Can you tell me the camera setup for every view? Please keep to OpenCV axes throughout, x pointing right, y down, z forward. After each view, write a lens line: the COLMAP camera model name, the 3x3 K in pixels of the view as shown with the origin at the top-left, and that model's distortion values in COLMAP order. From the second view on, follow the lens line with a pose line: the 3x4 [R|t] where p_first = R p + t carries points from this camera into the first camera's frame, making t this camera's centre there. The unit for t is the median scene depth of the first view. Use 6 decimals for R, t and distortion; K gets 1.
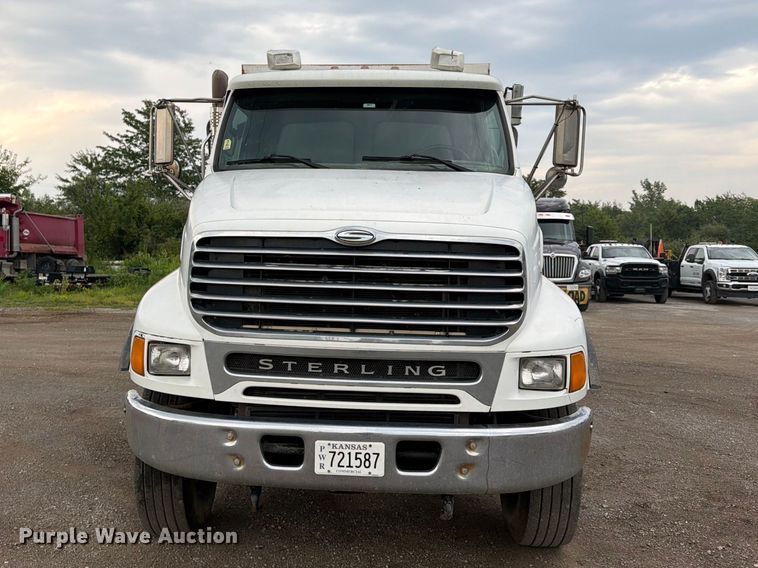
lens RADIAL K [[809.8, 0, 379.0], [0, 809.8, 284.0], [0, 0, 1]] dist [0.097707, -0.027956]
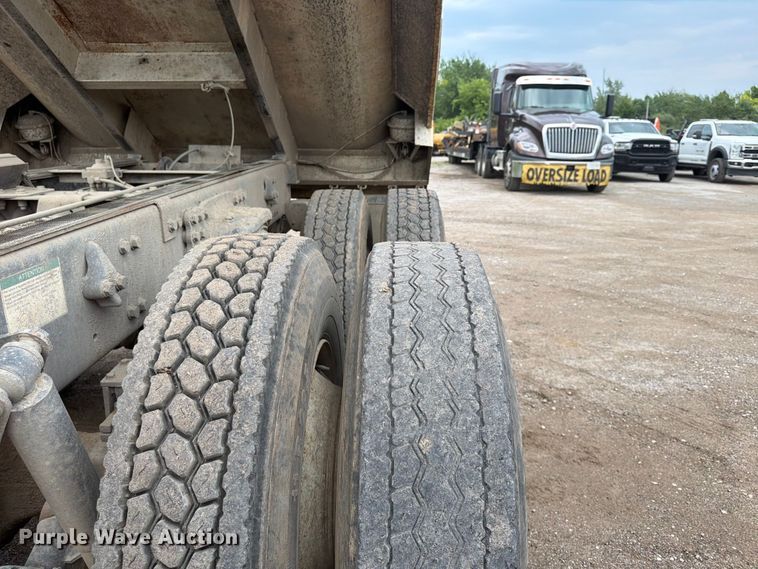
lens RADIAL K [[551.8, 0, 379.0], [0, 551.8, 284.5], [0, 0, 1]] dist [0.005295, -0.004964]
pose [[0.999091, 0.011057, -0.041161, 0.030229], [-0.001848, 0.976092, 0.217352, 0.000407], [0.042581, -0.217078, 0.975225, 0.320330]]
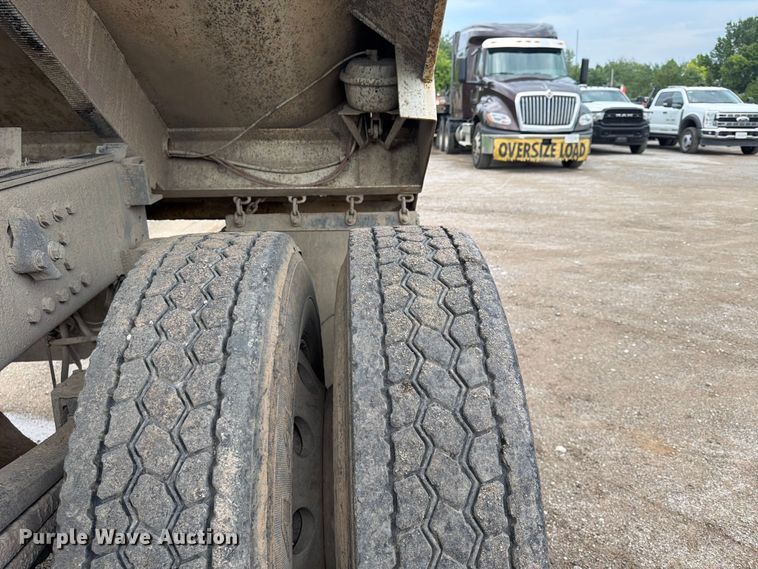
lens RADIAL K [[551.8, 0, 379.0], [0, 551.8, 284.5], [0, 0, 1]] dist [0.005295, -0.004964]
pose [[0.999112, -0.025996, 0.033170, 0.028432], [0.016471, 0.965349, 0.260441, -0.001200], [-0.038791, -0.259663, 0.964920, 0.379346]]
